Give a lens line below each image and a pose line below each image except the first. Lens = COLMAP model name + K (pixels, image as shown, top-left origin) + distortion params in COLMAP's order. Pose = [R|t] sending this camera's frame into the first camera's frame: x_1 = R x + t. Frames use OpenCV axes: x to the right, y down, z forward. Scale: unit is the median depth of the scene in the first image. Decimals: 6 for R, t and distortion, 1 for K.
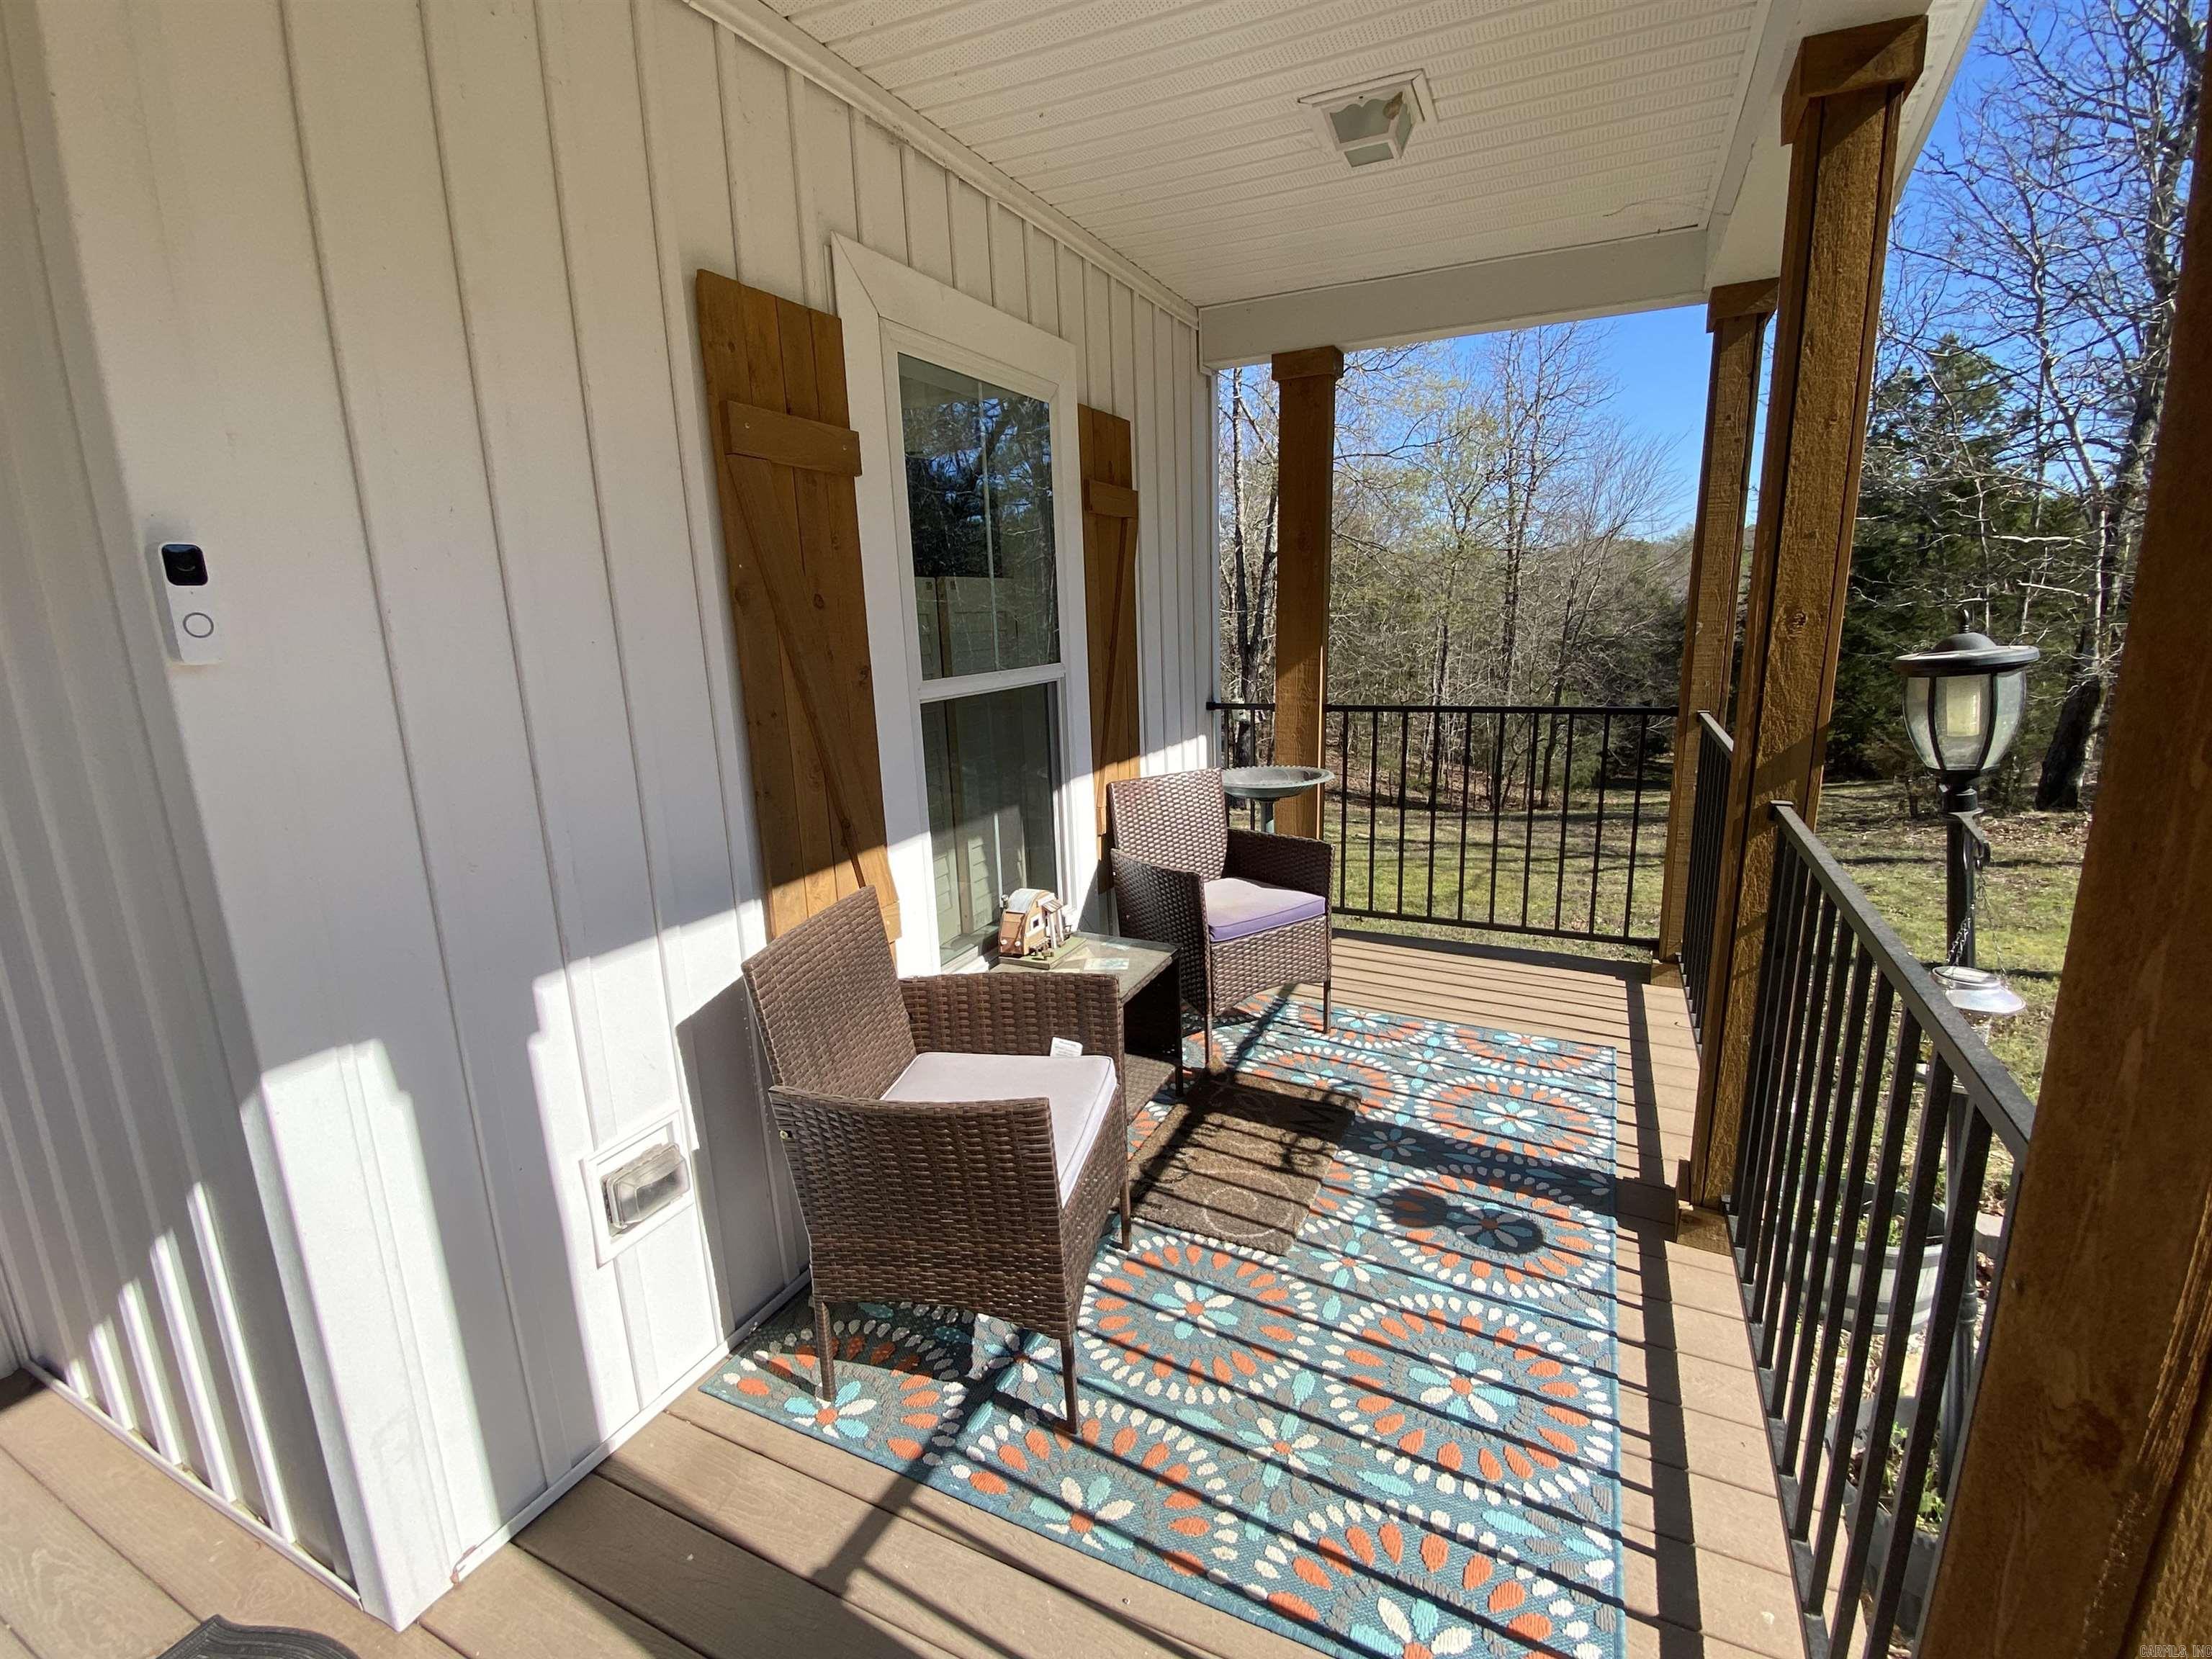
lens RADIAL K [[985.4, 0, 1109.8], [0, 985.4, 833.9], [0, 0, 1]] dist [0.019237, -0.021167]
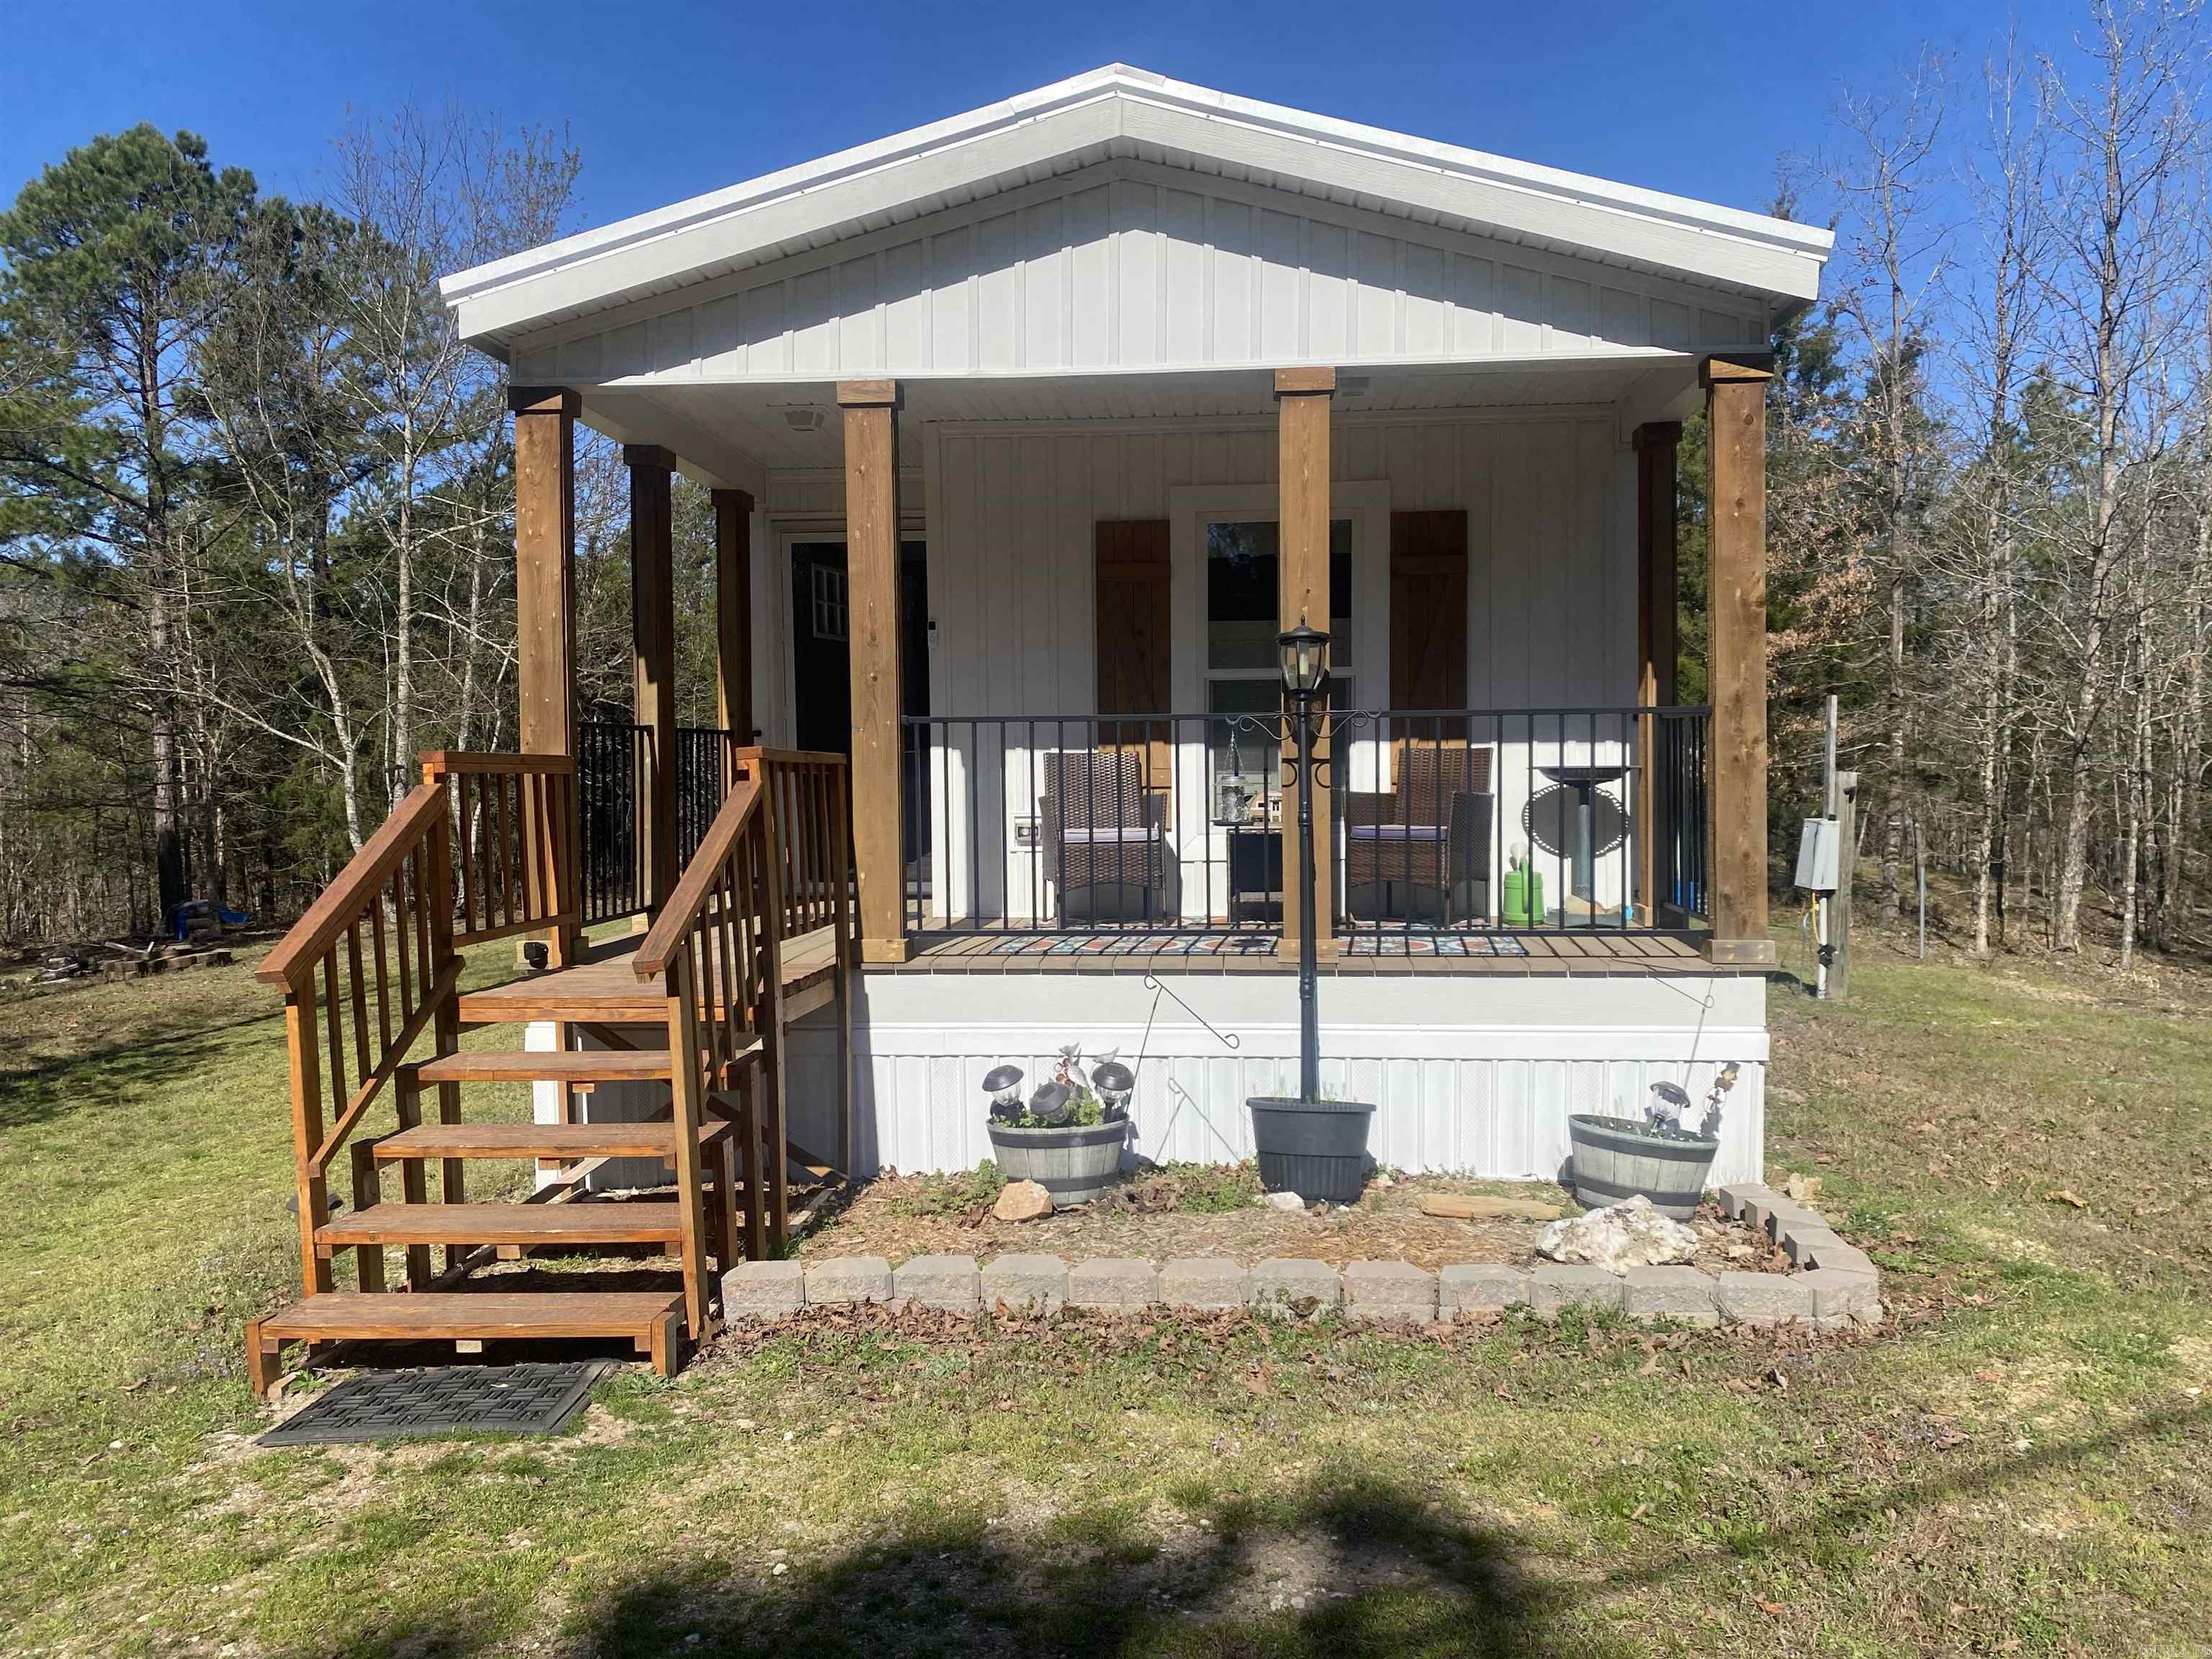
lens RADIAL K [[1749.7, 0, 1106.0], [0, 1749.7, 829.5], [0, 0, 1]] dist [0.030456, -0.003408]
pose [[0.362651, 0.069797, -0.929308, 3.360639], [-0.202760, 0.979213, -0.005580, 0.253479], [0.909600, 0.190450, 0.369264, -0.522777]]
